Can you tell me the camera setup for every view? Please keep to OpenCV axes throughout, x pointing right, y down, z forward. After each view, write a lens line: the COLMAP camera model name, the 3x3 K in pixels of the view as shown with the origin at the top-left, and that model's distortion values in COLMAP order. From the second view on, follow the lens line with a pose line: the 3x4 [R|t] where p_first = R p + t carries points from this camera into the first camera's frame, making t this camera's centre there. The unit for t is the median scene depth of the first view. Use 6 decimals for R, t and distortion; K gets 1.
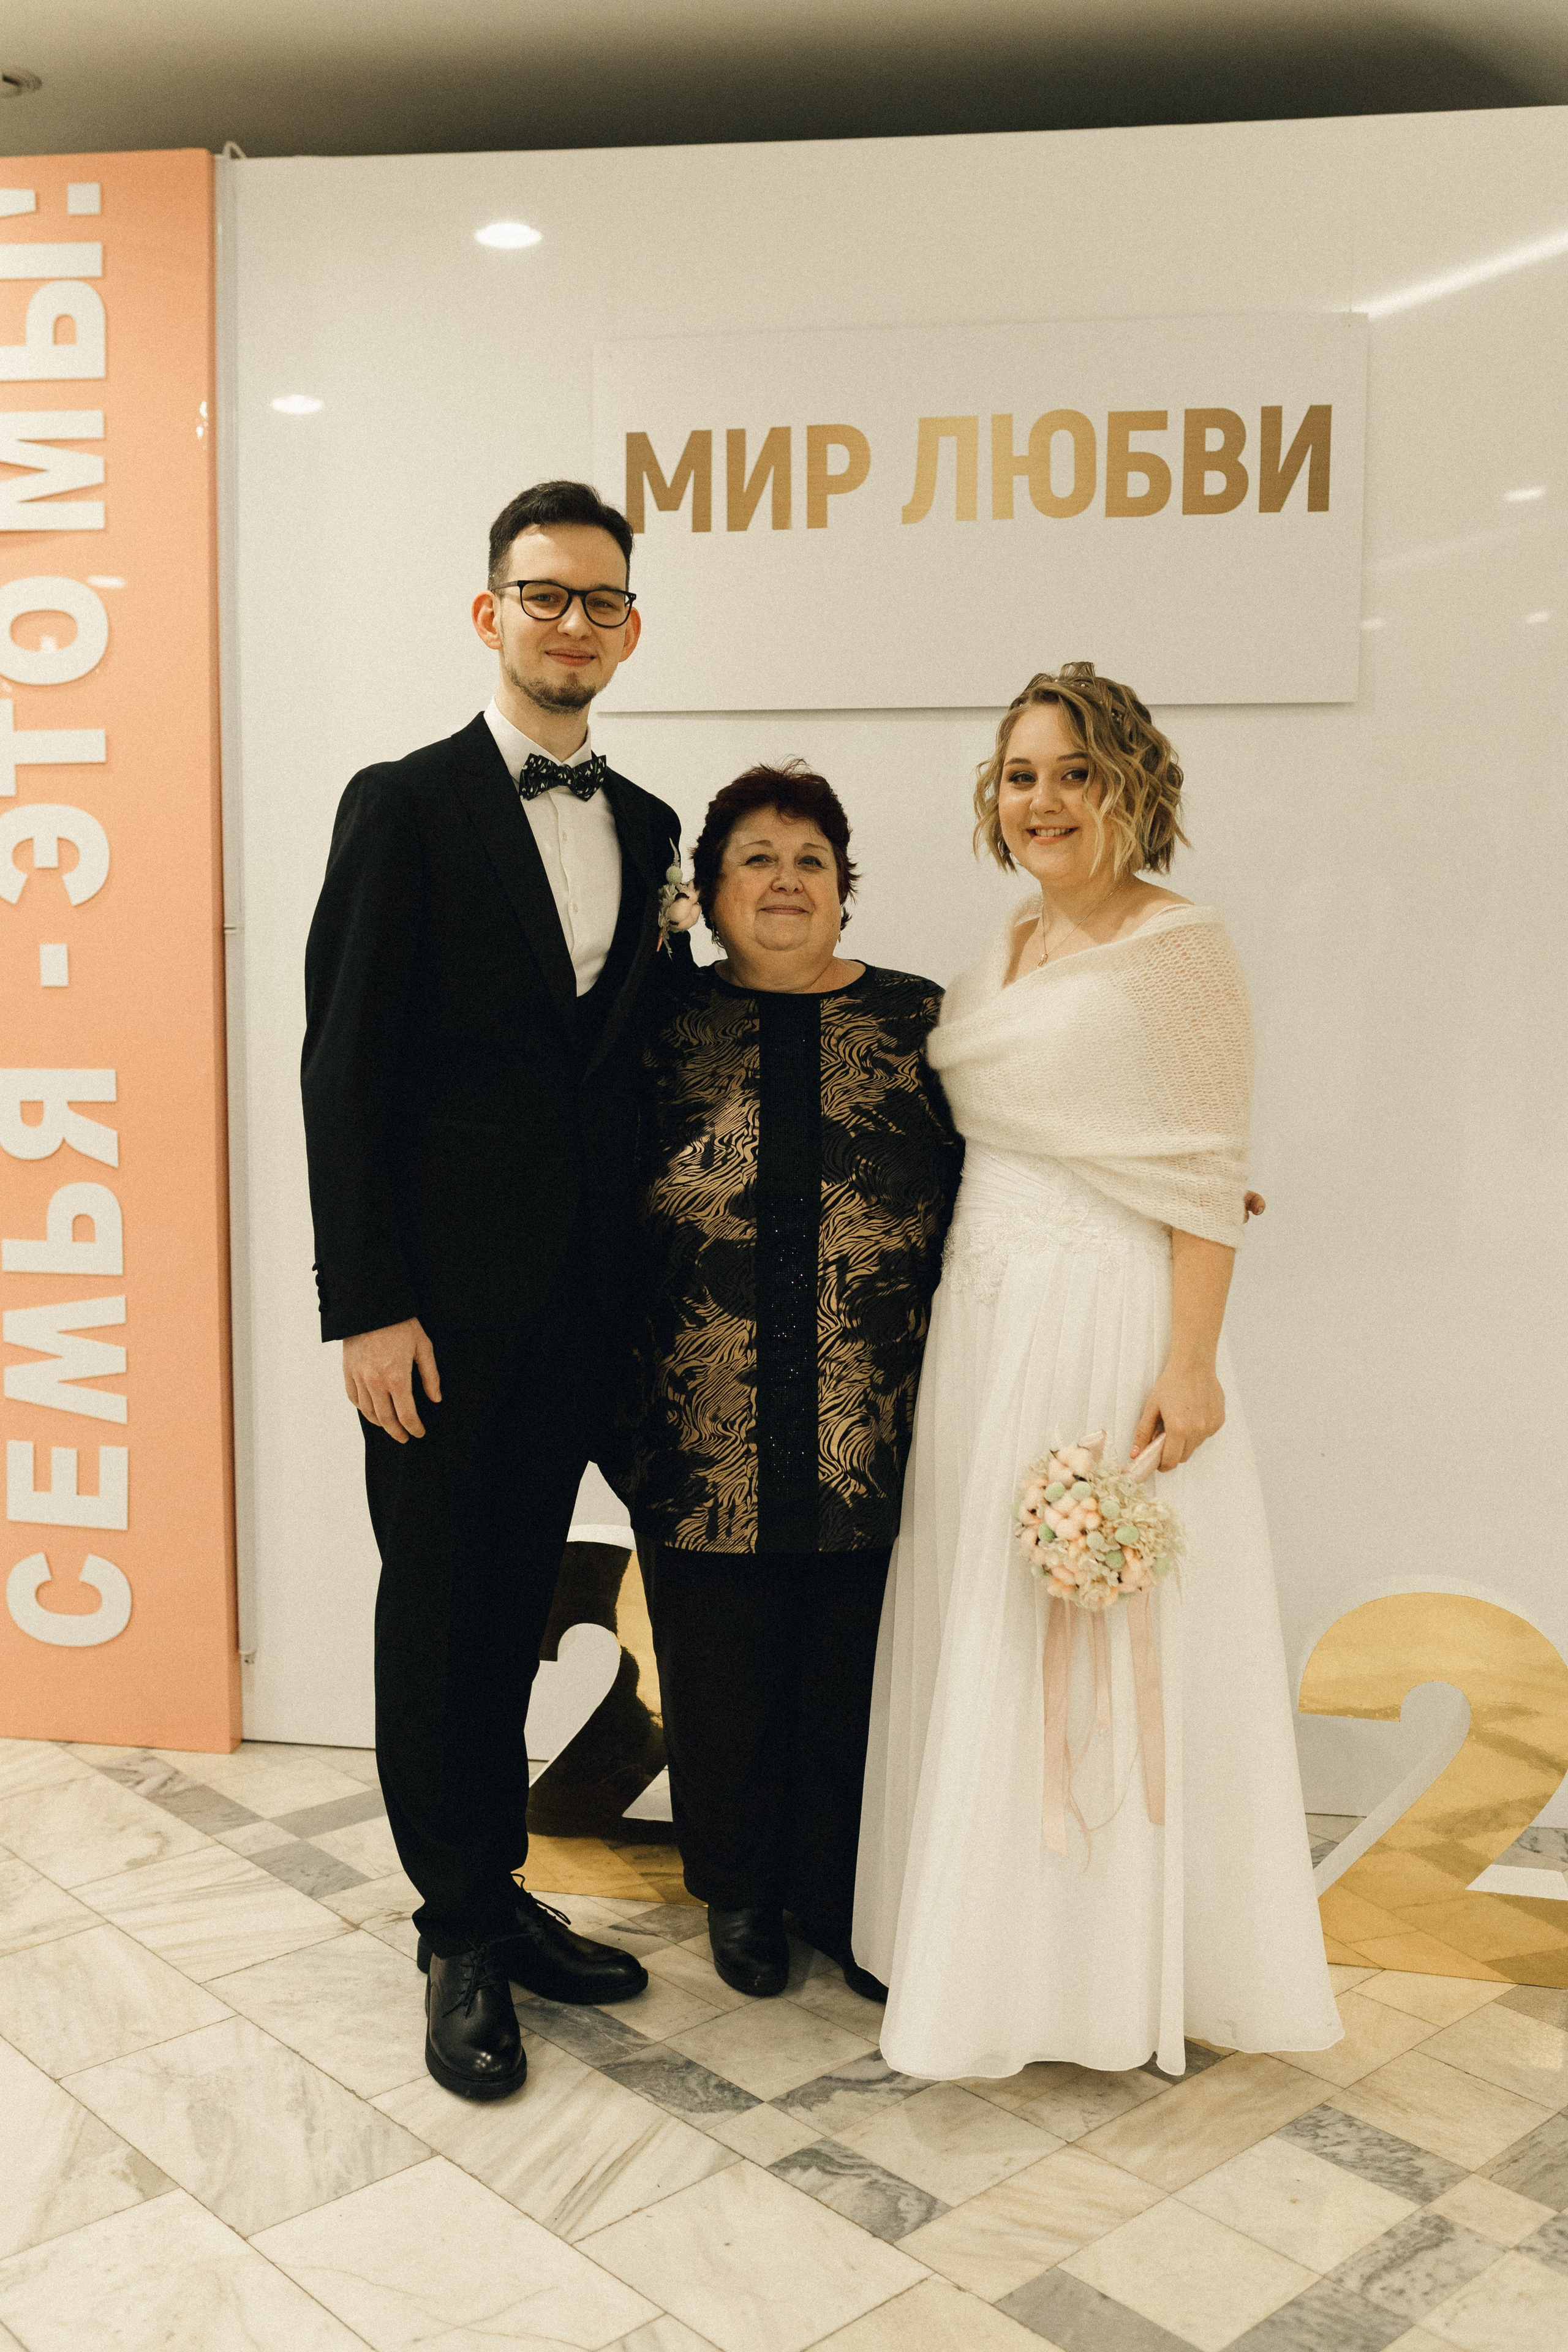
lens RADIAL K [[2228.5, 0, 785.9], [0, 2228.5, 1172.3], [0, 0, 1]] dist [0.002752, 0.012175]
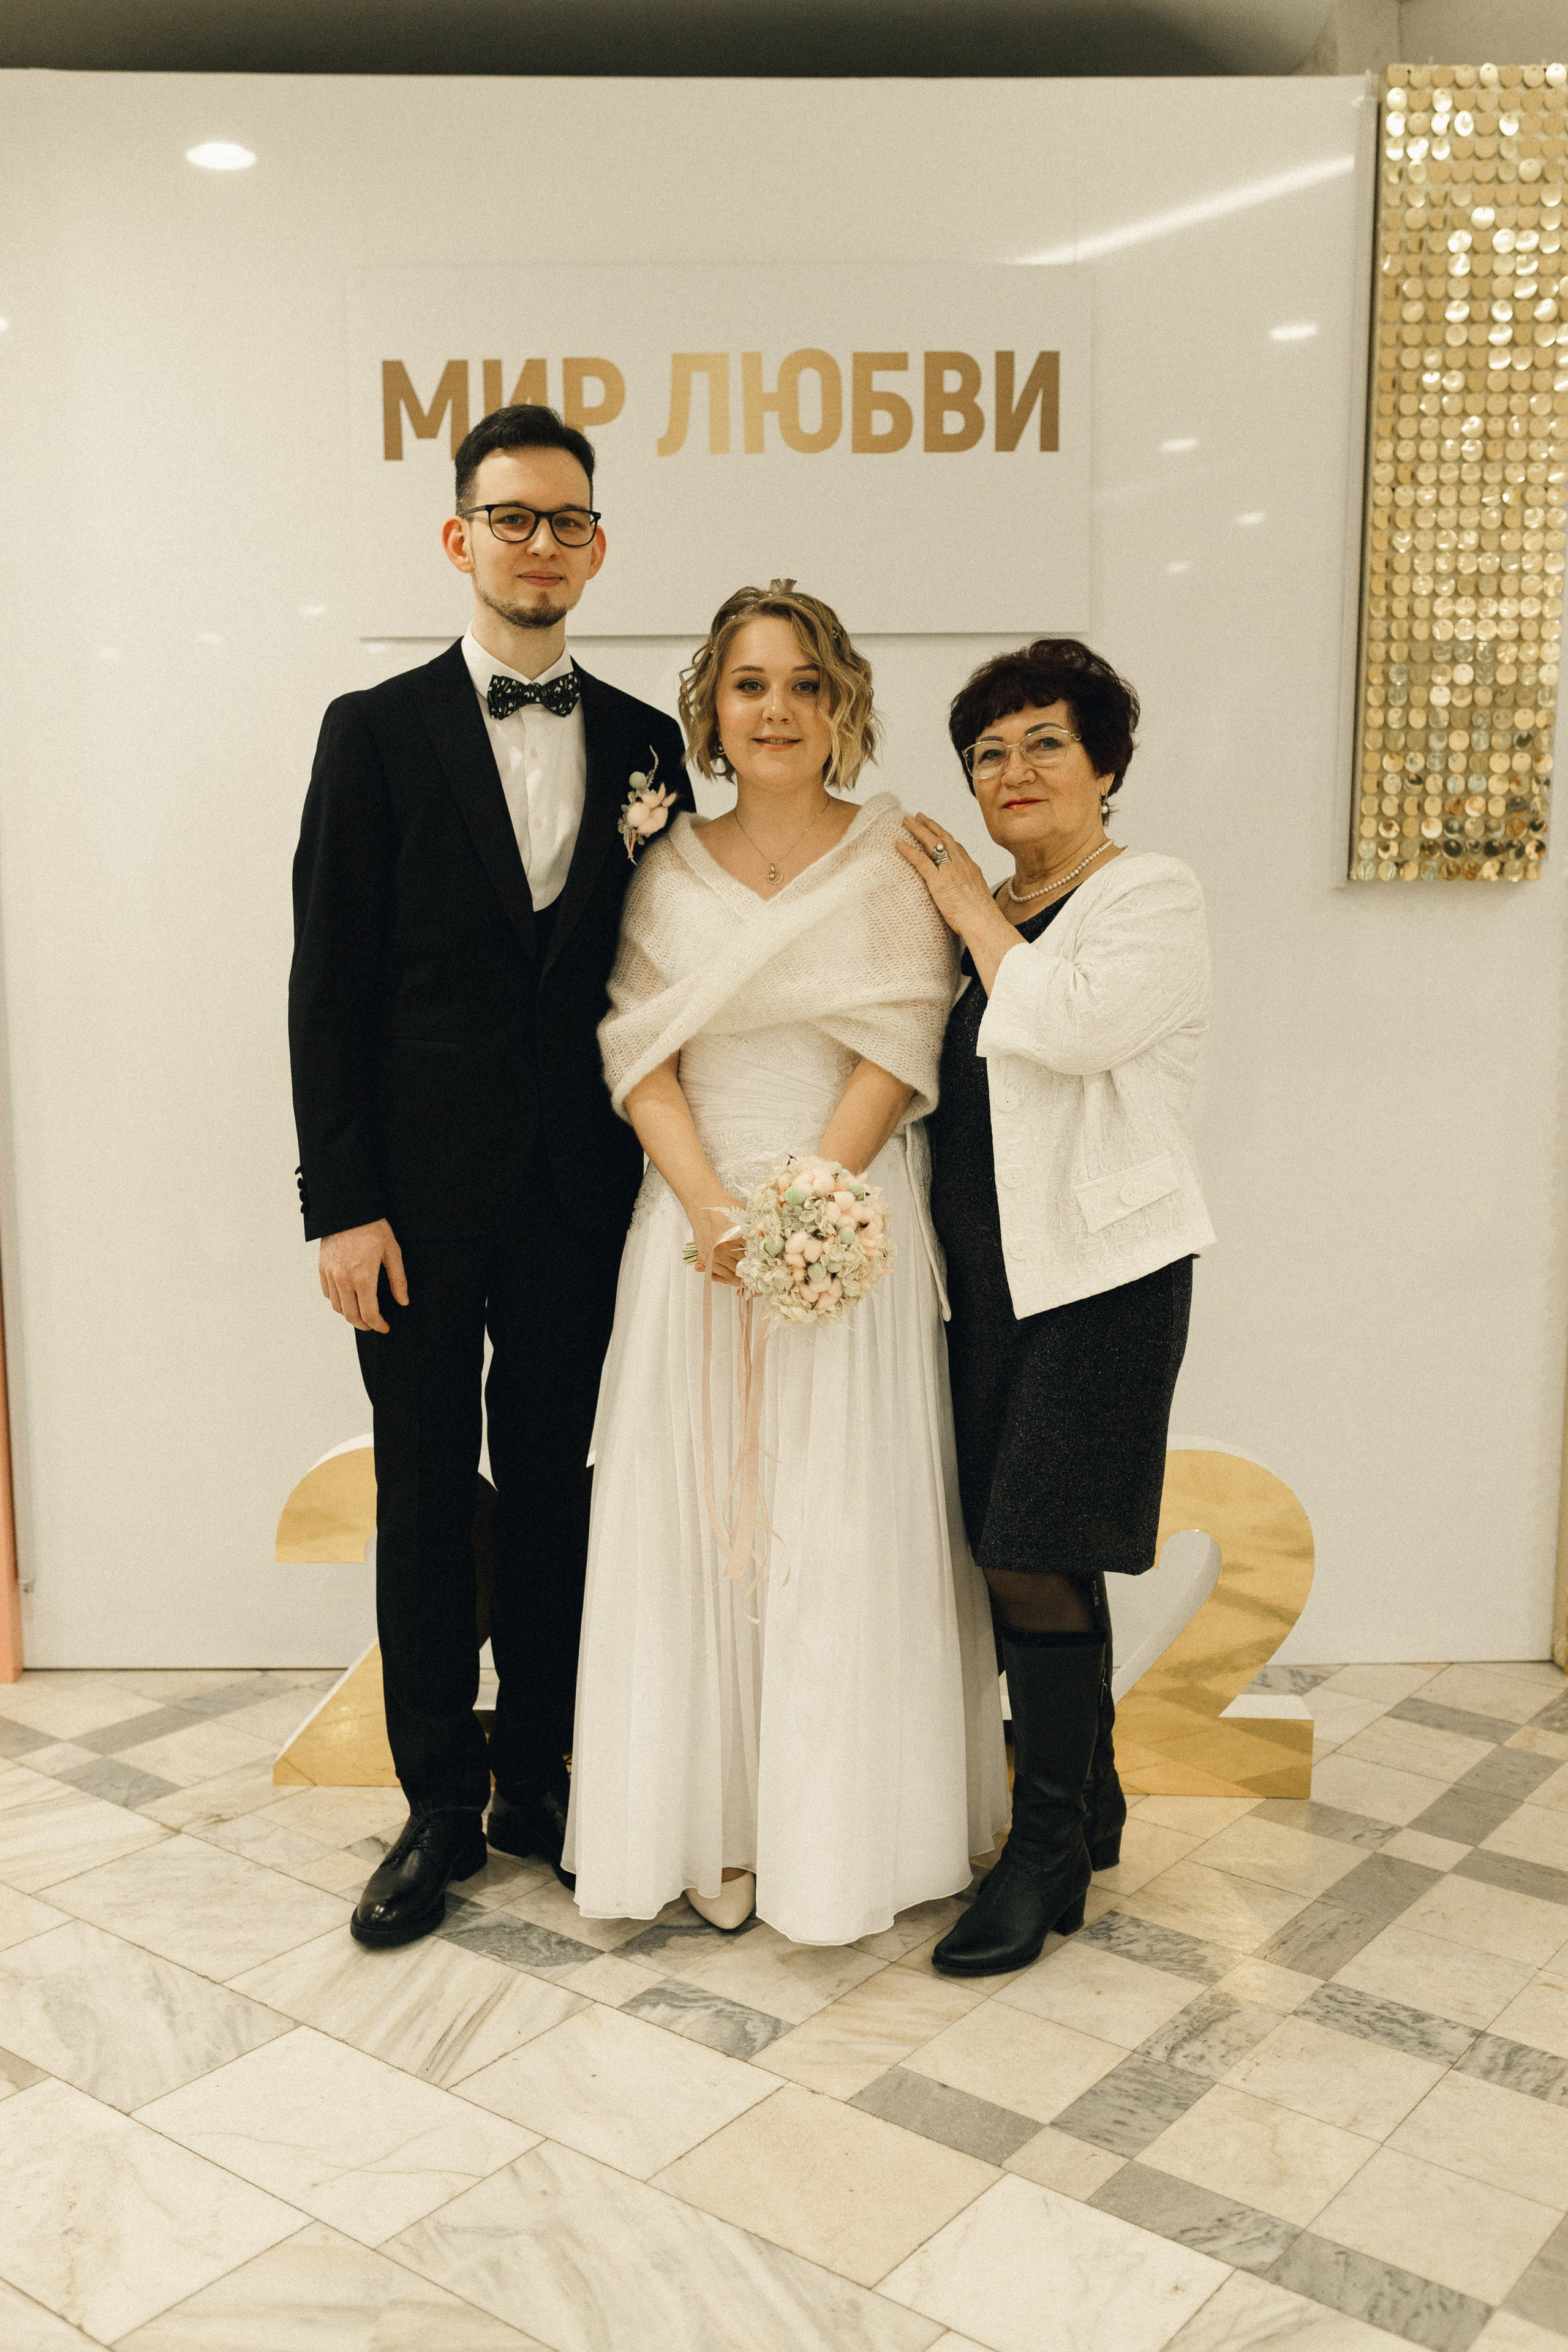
lens RADIAL K [[2228.5, 0, 785.9], [0, 2228.5, 1172.3], [0, 0, 1]] dist [0.002752, 0.012175]
pose [[0.987371, -0.031581, 0.155246, -0.062723], [0.027279, 0.999185, 0.029769, 0.013029], [-0.156060, -0.025158, 0.987427, -0.042595]]
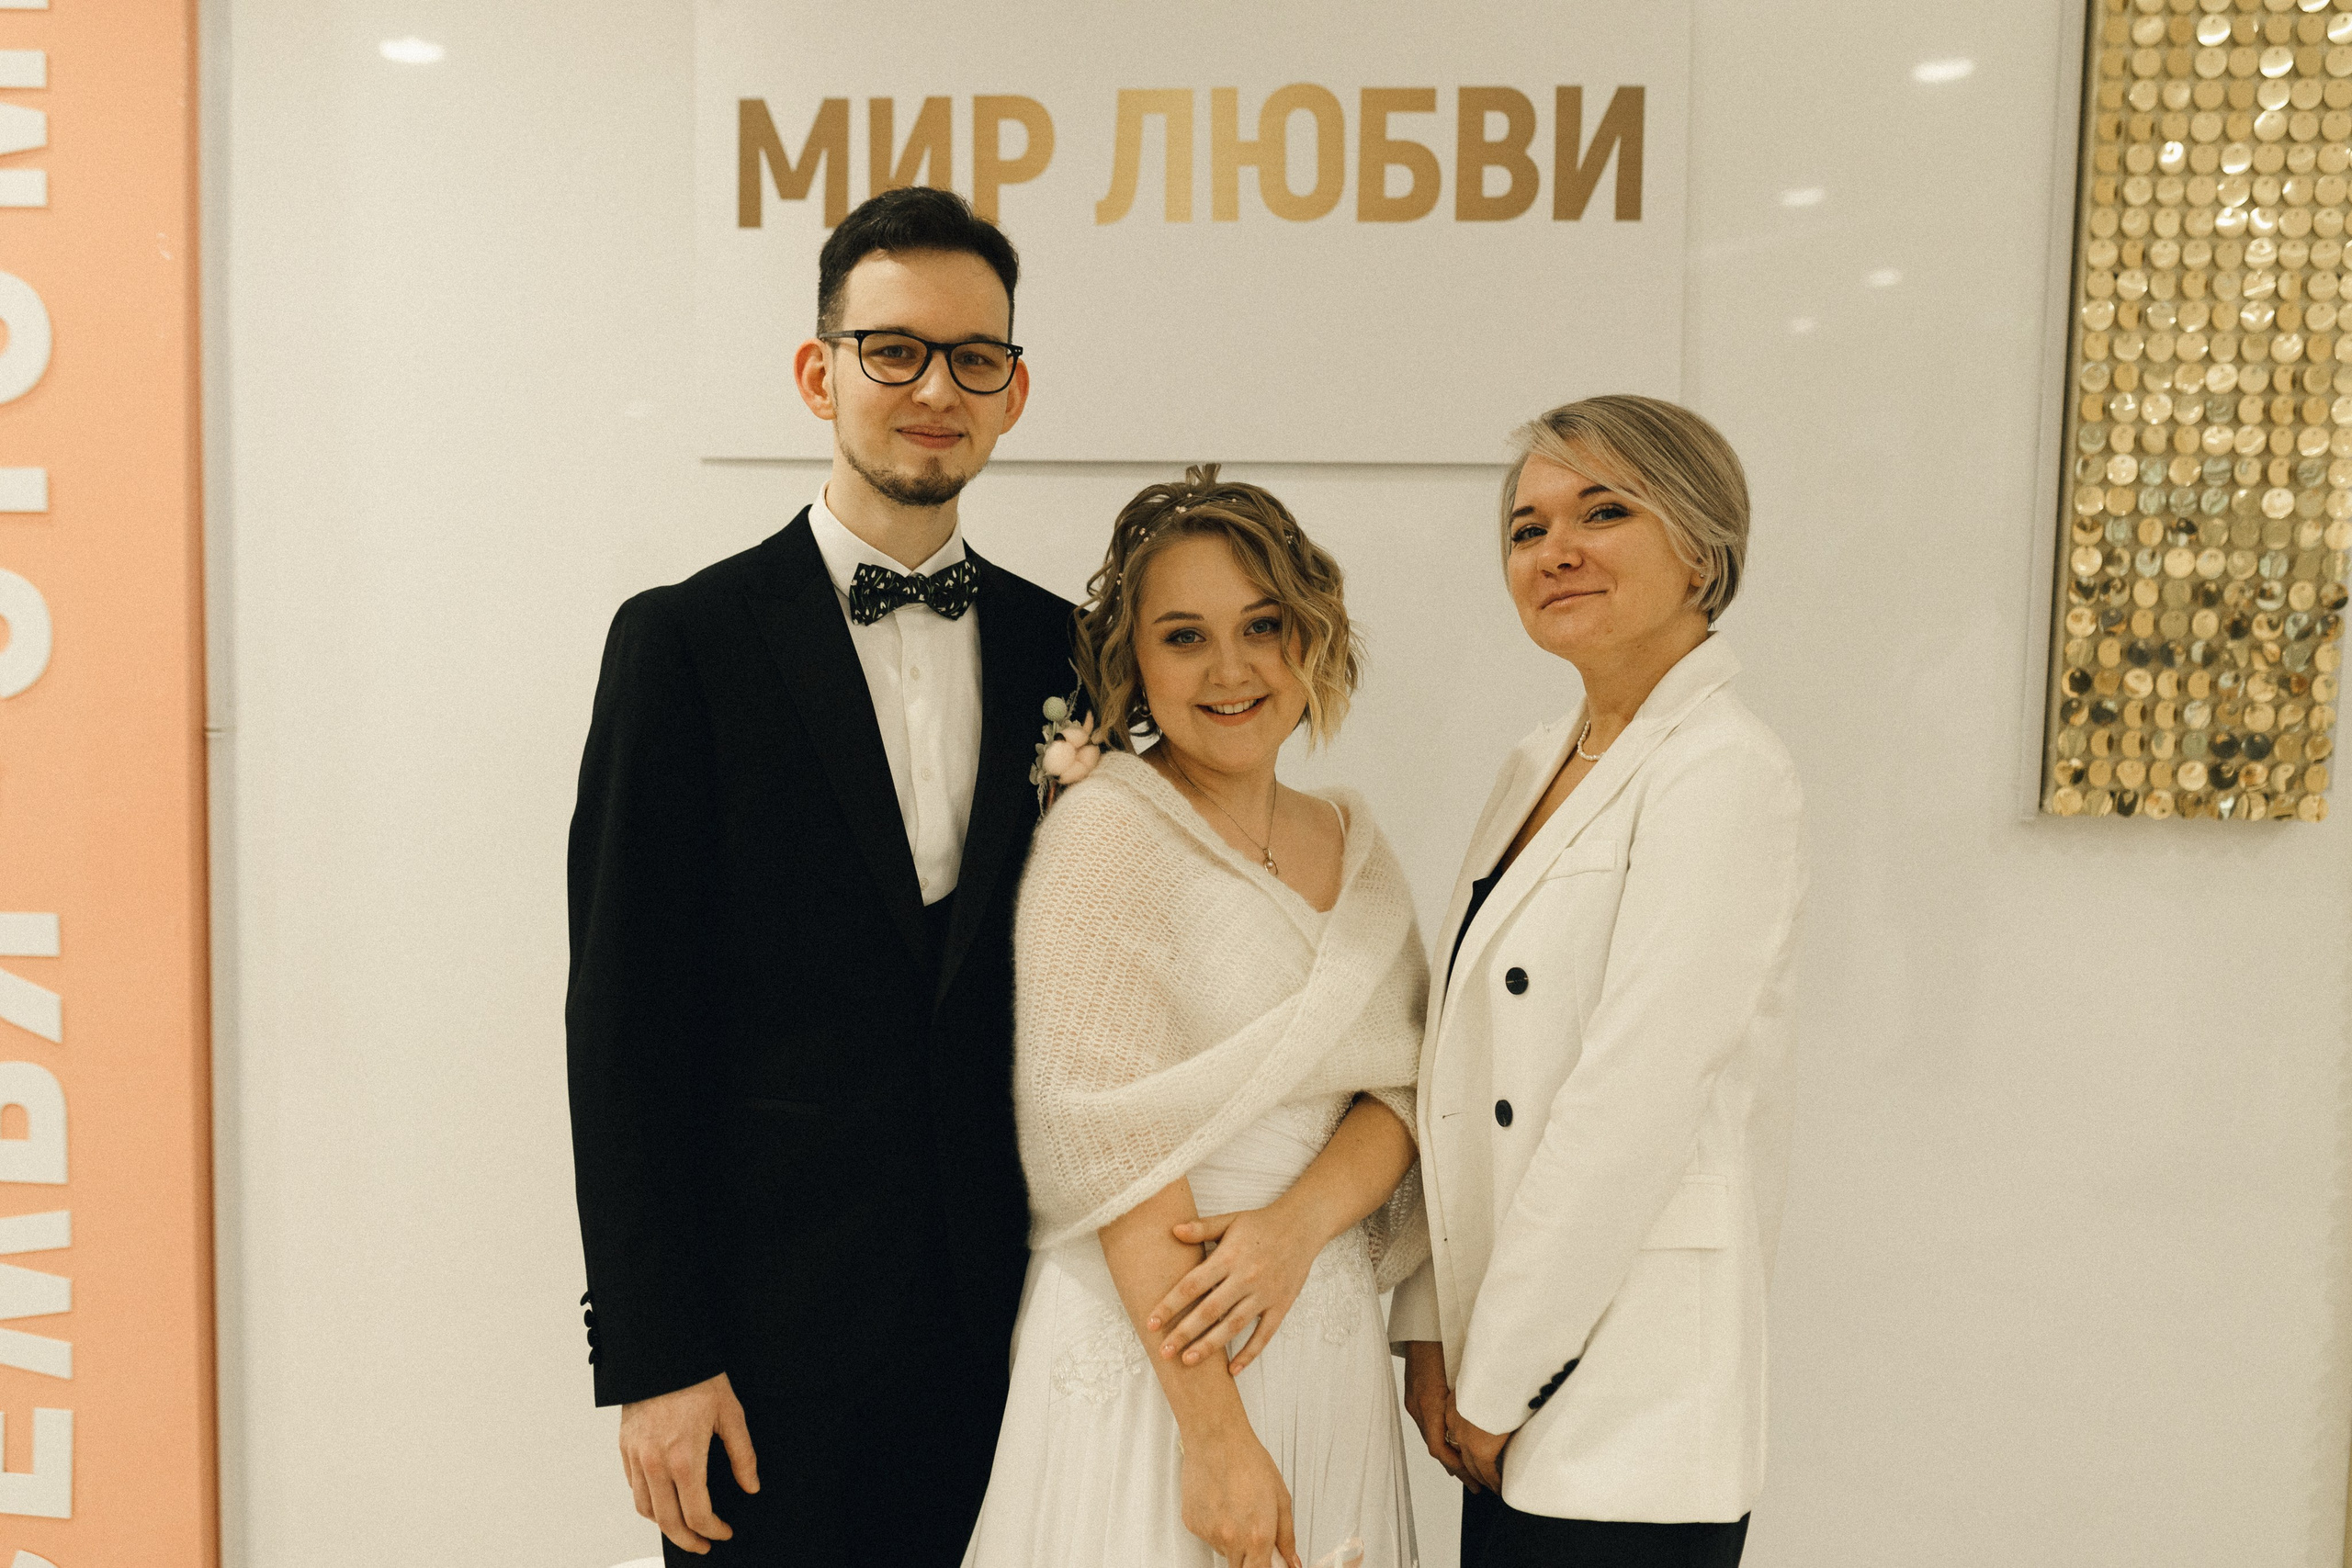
lens RADIAL K [[2302.4, 0, 1176.0], [0, 2302.4, 785.1], [0, 0, 1]] dist [0.008358, 0.016049]
pose [[0.997742, 0.003259, 0.067080, 0.027928], [-0.001666, 0.999716, -0.023782, -0.080399], [-0.067139, 0.023616, 0.997464, 0.213363]]
